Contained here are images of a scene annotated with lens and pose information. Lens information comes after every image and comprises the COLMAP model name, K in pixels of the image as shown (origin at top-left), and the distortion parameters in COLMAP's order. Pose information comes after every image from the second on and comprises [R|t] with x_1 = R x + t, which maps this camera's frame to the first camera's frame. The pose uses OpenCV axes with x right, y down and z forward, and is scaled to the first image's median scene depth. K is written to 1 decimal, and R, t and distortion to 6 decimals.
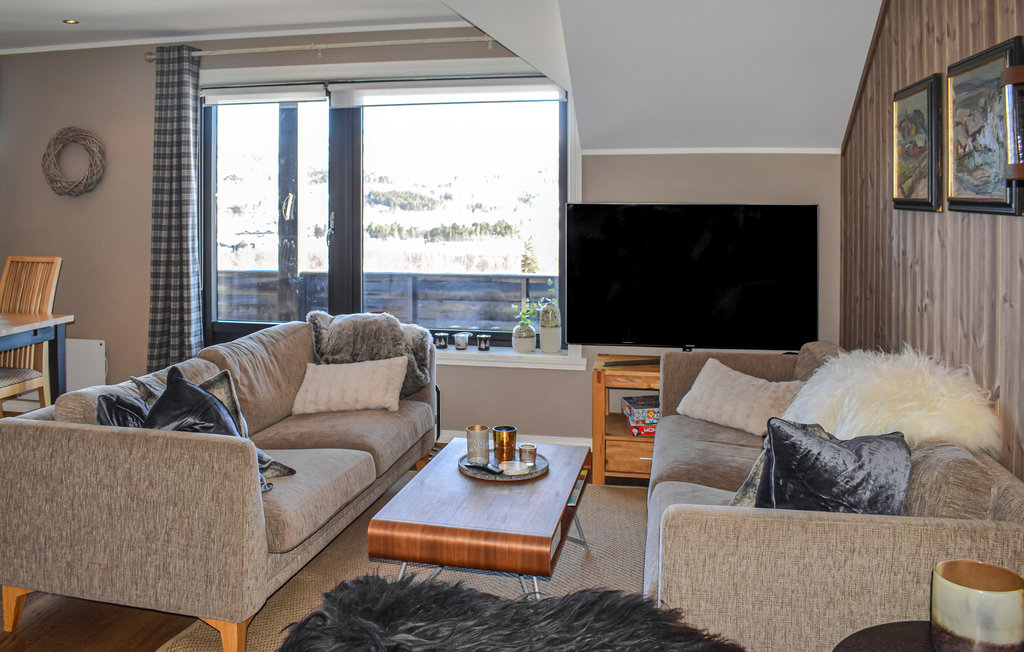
lens RADIAL K [[896.8, 0, 510.8], [0, 896.8, 239.4], [0, 0, 1]] dist [-0.014129, -0.012247]
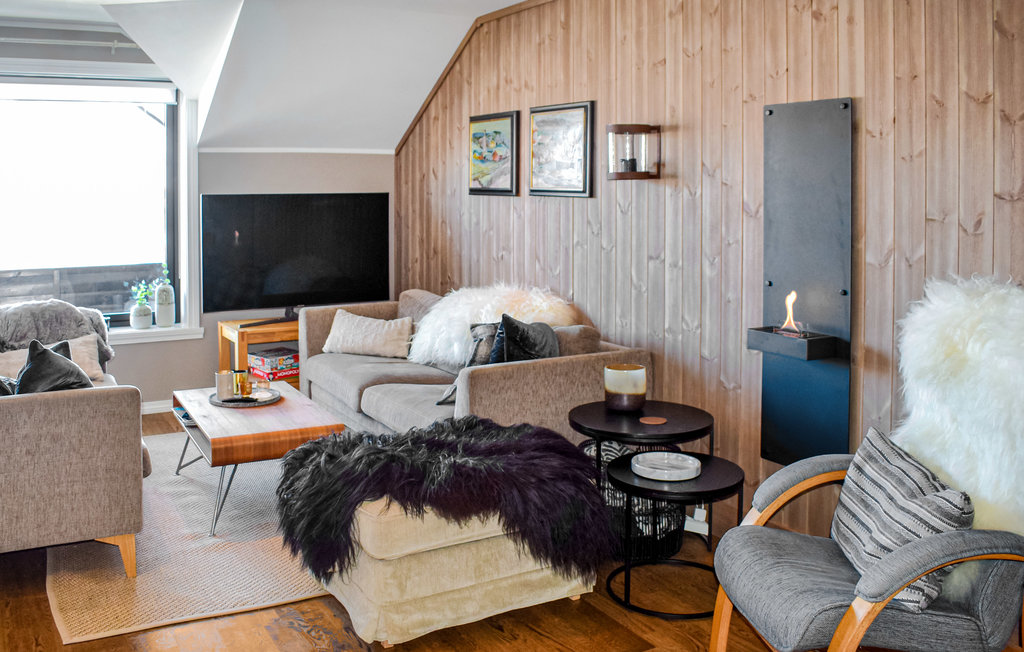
lens RADIAL K [[949.5, 0, 512.0], [0, 949.5, 326.0], [0, 0, 1]] dist [0.002894, -0.003945]
pose [[0.758955, -0.103398, 0.642881, -0.496248], [0.036323, 0.992497, 0.116747, 0.001239], [-0.650129, -0.065255, 0.757016, -0.240252]]
